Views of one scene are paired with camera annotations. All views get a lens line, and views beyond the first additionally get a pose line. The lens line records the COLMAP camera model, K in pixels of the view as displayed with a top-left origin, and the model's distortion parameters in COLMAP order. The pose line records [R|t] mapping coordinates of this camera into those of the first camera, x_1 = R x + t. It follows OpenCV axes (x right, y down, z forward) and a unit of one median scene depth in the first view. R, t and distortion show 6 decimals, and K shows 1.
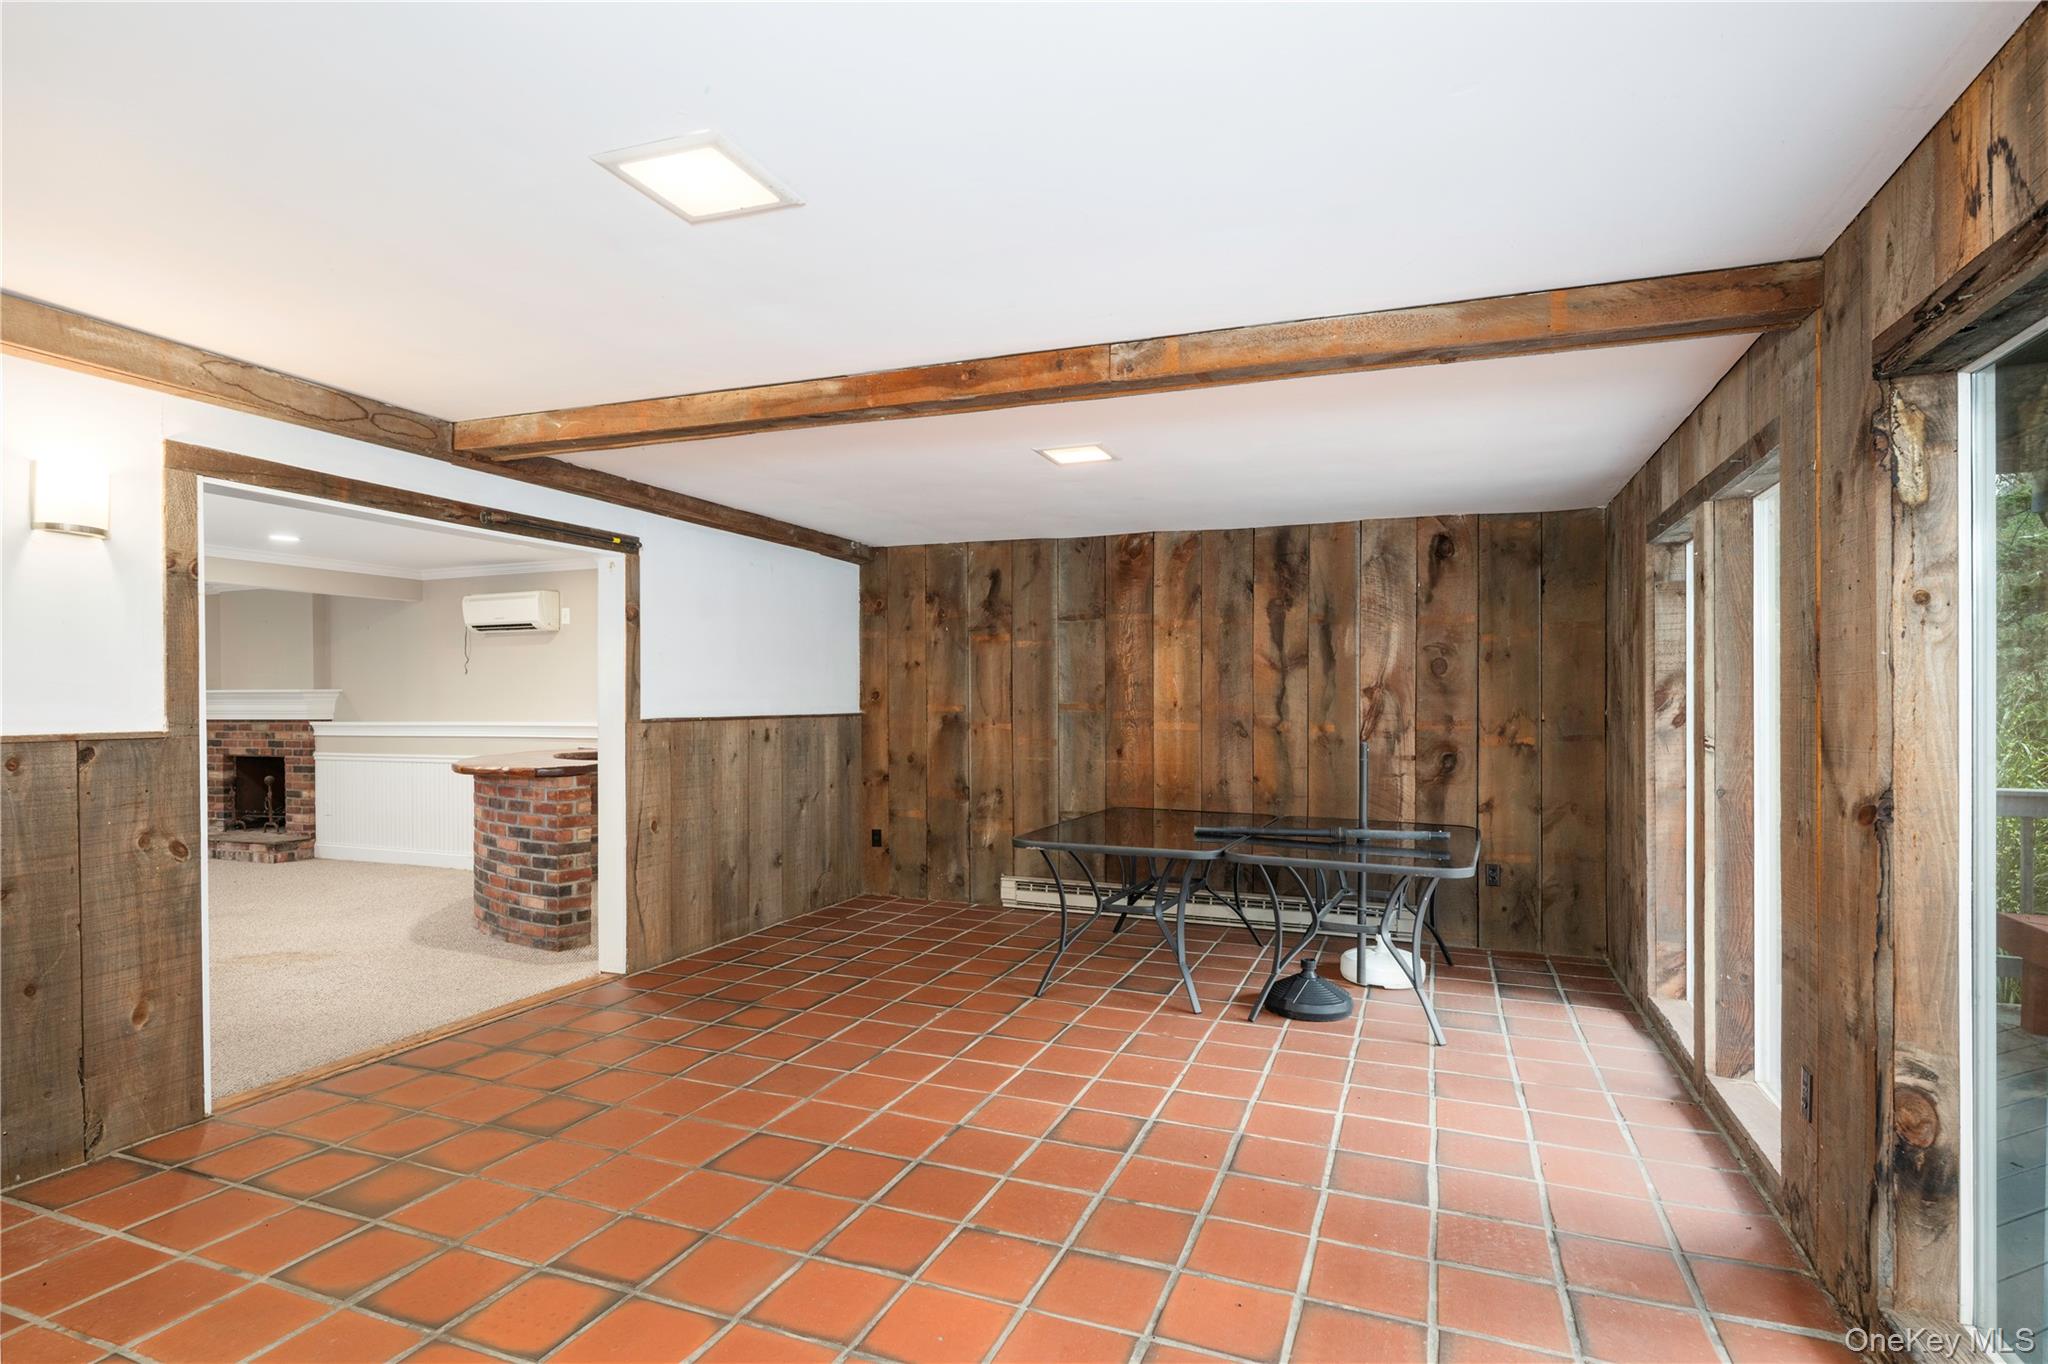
lens RADIAL K [[1025.1, 0, 1027.3], [0, 1025.1, 698.2], [0, 0, 1]] dist [-0.001613, 0.000932]
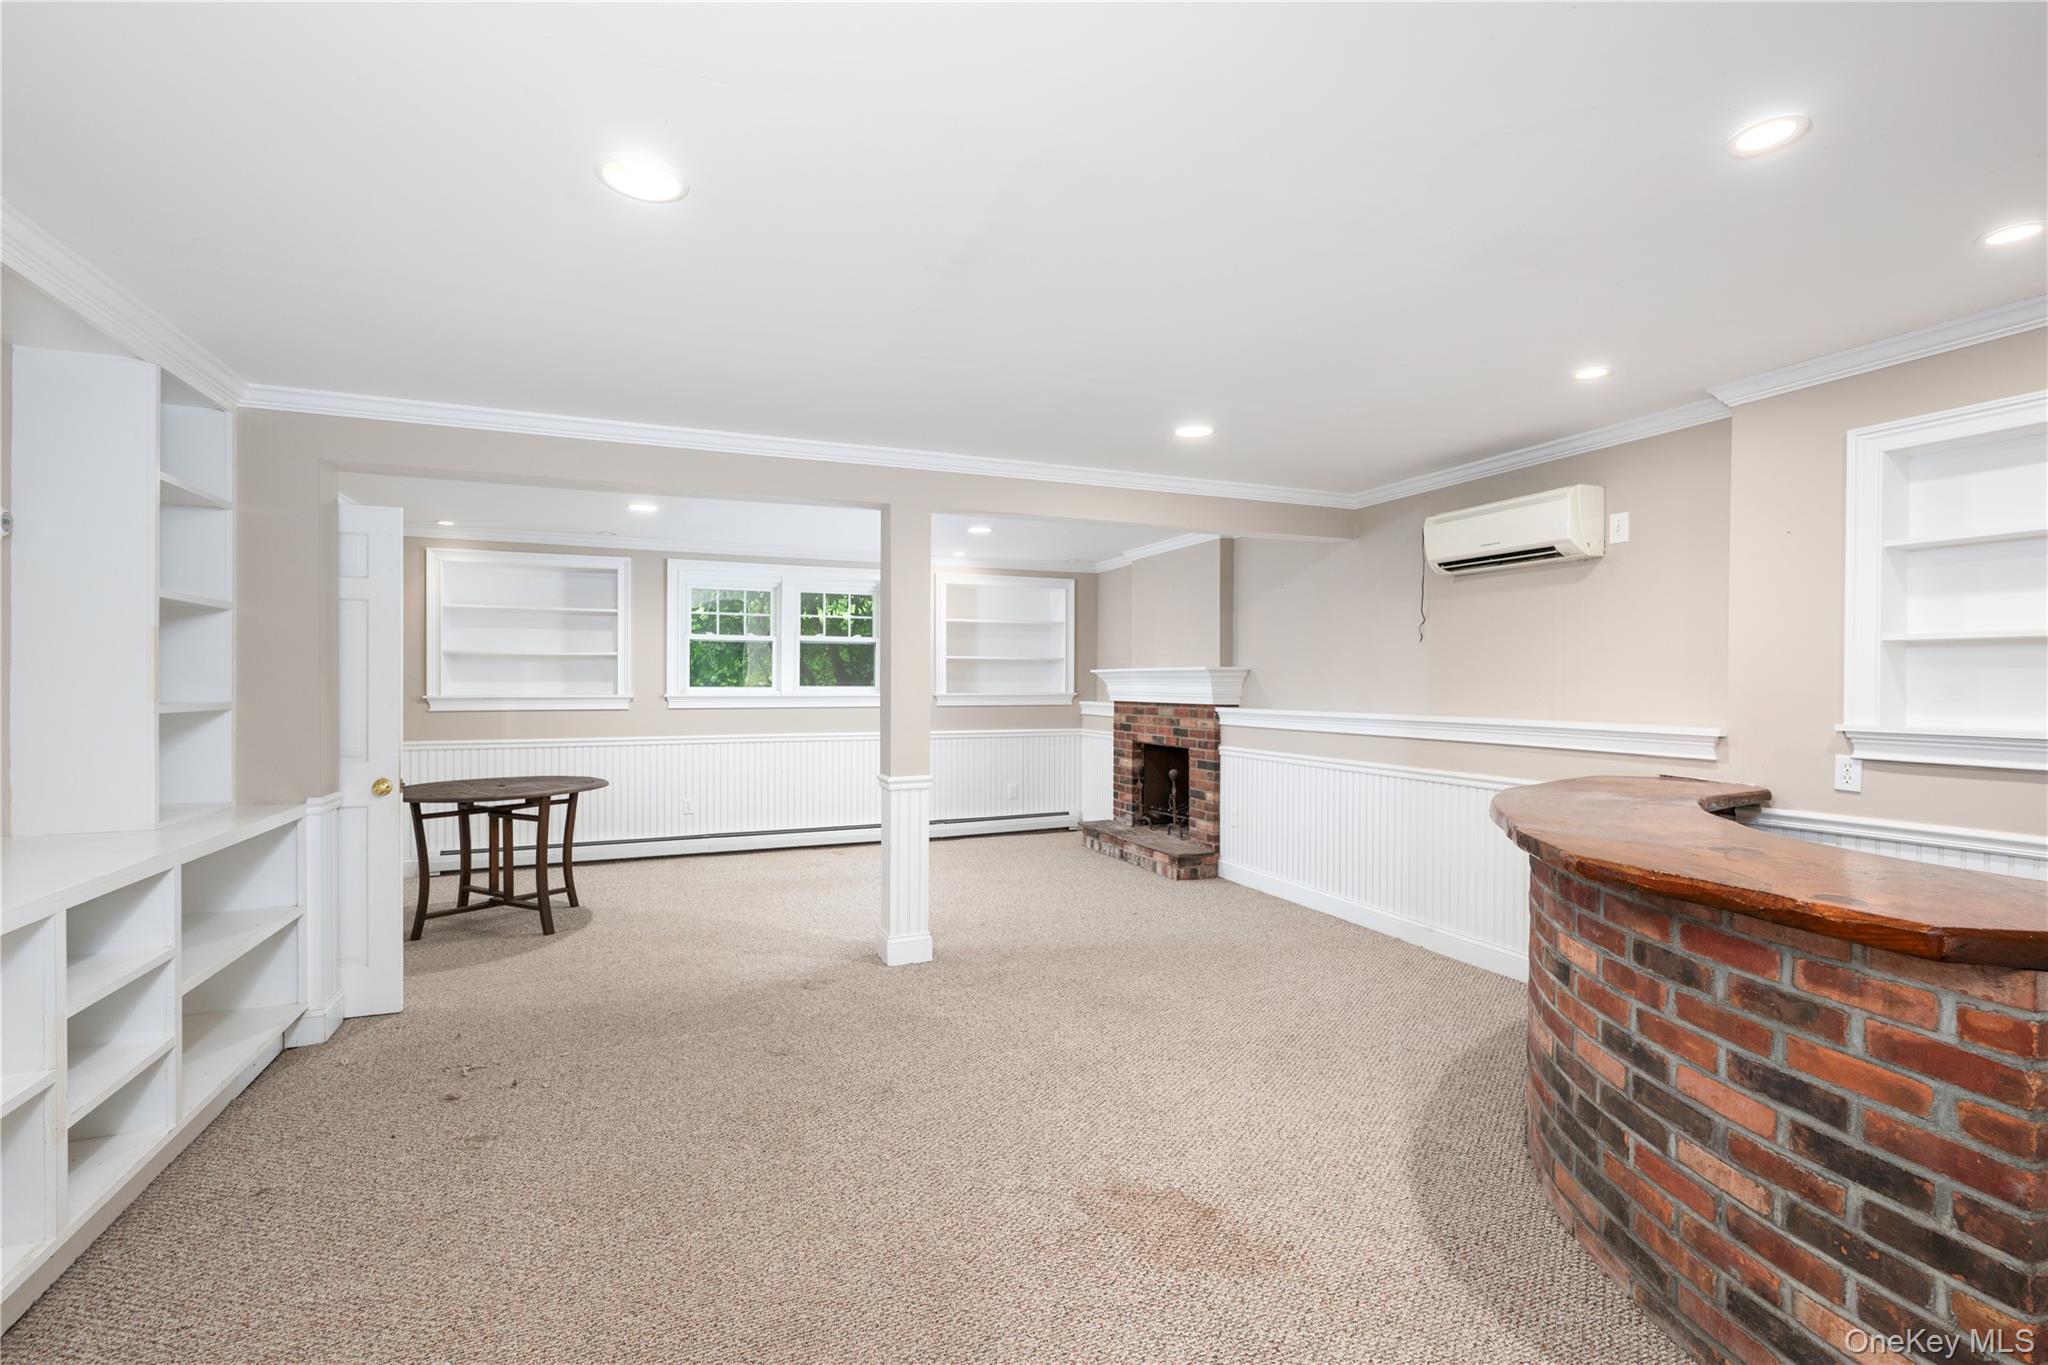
lens RADIAL K [[903.7, 0, 1021.3], [0, 903.7, 686.9], [0, 0, 1]] dist [0.000940, -0.000107]
pose [[0.689962, 0.013213, -0.723725, -0.292894], [-0.009766, 0.999912, 0.008945, 0.002198], [0.723779, 0.000896, 0.690031, 0.401241]]
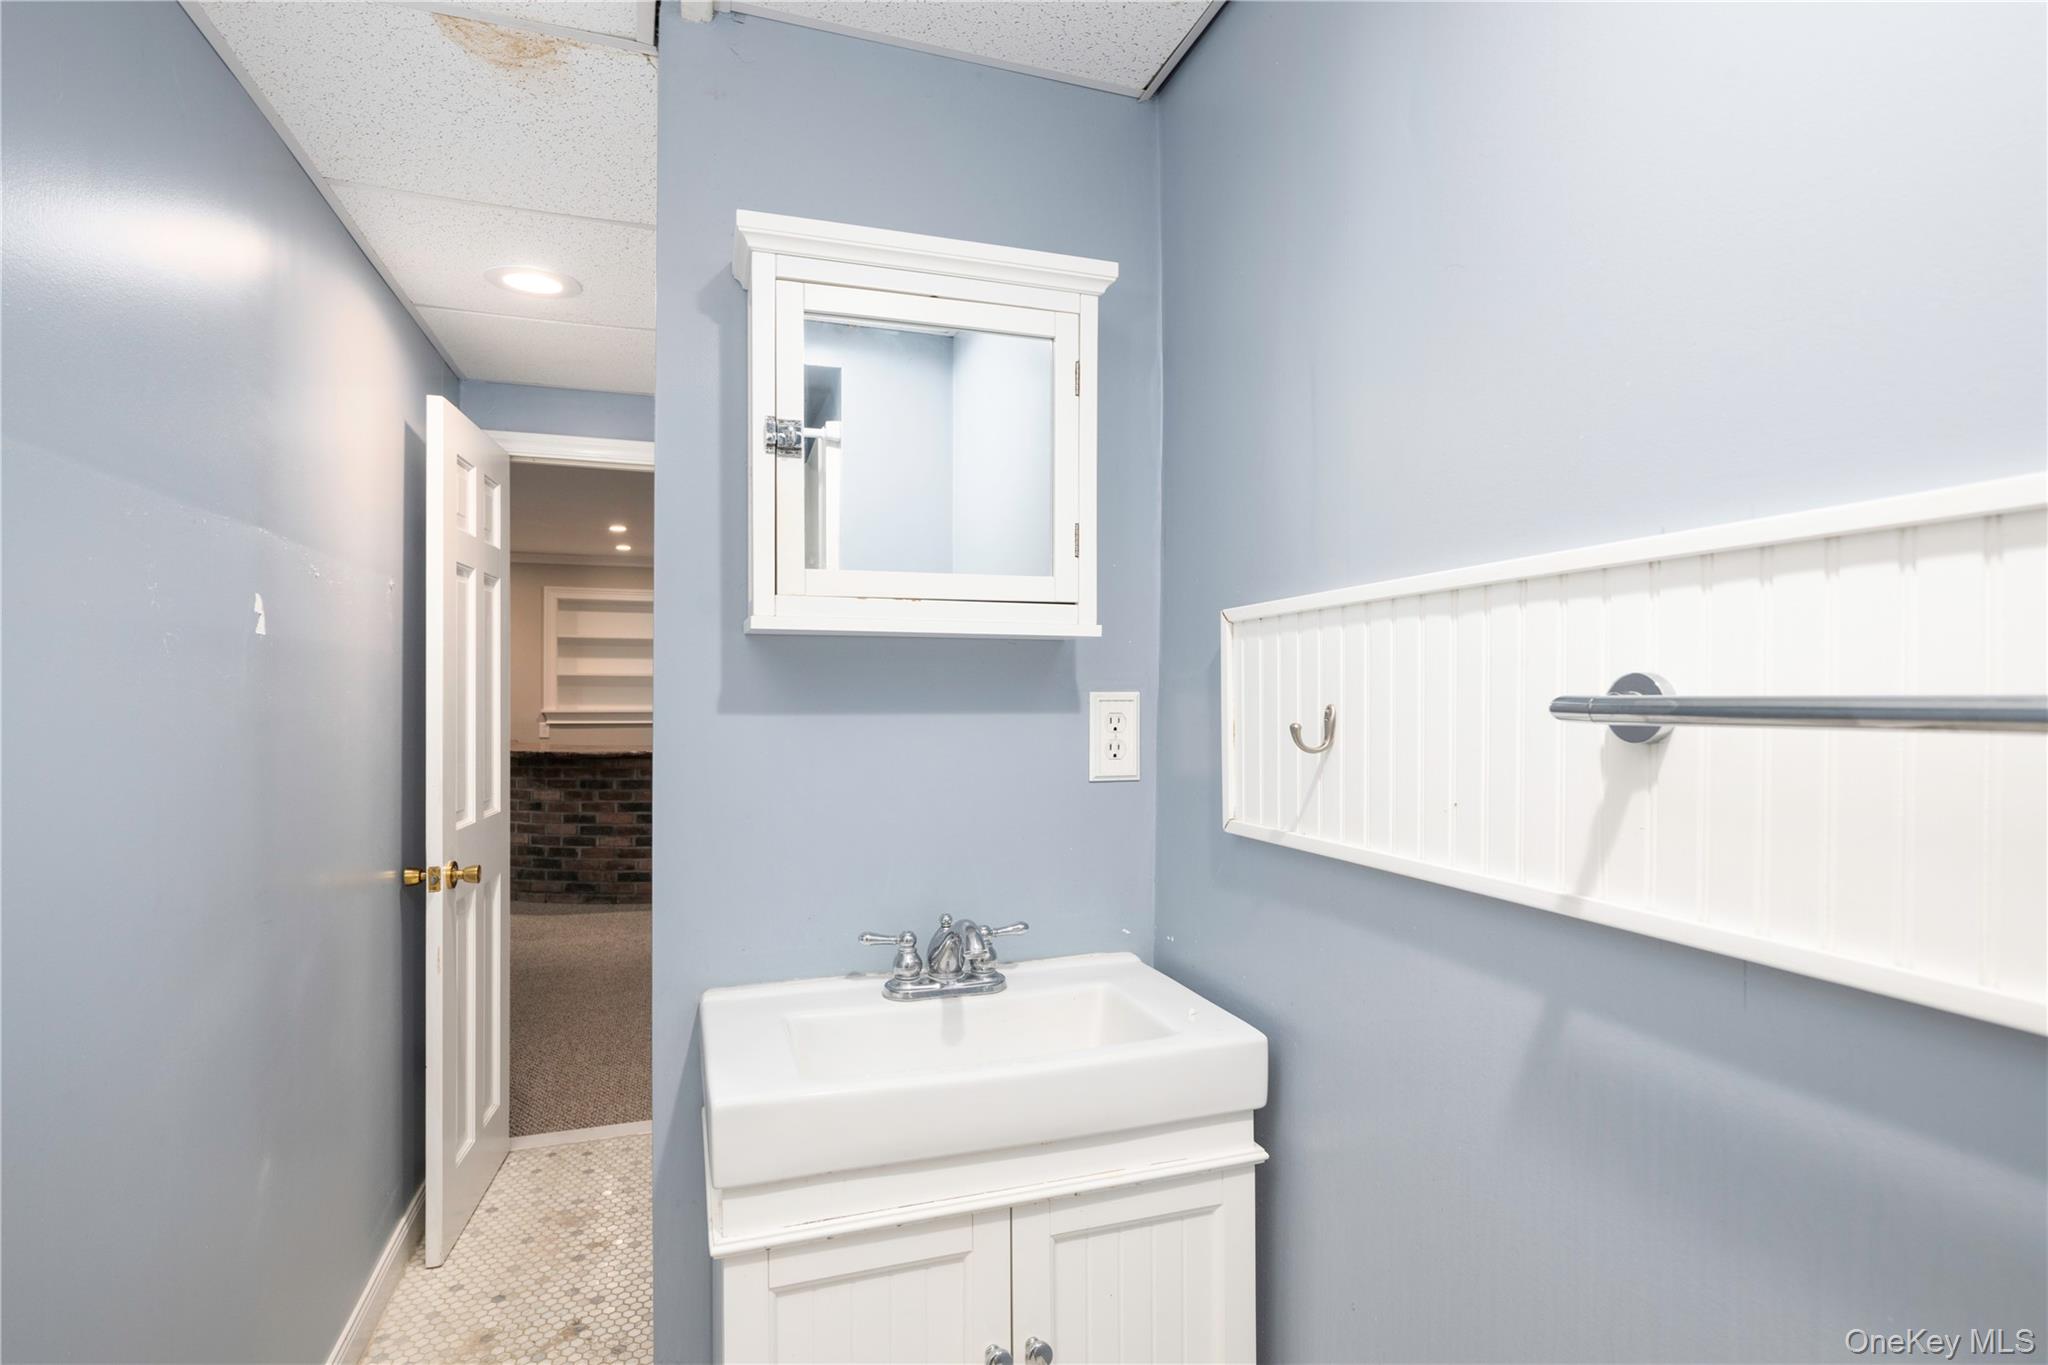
lens RADIAL K [[1025.1, 0, 1024.7], [0, 1025.1, 689.4], [0, 0, 1]] dist [-0.001613, 0.000932]
pose [[0.763114, 0.009420, 0.646195, -0.582888], [-0.004849, 0.999949, -0.008850, 0.003960], [-0.646246, 0.003620, 0.763121, -0.108565]]
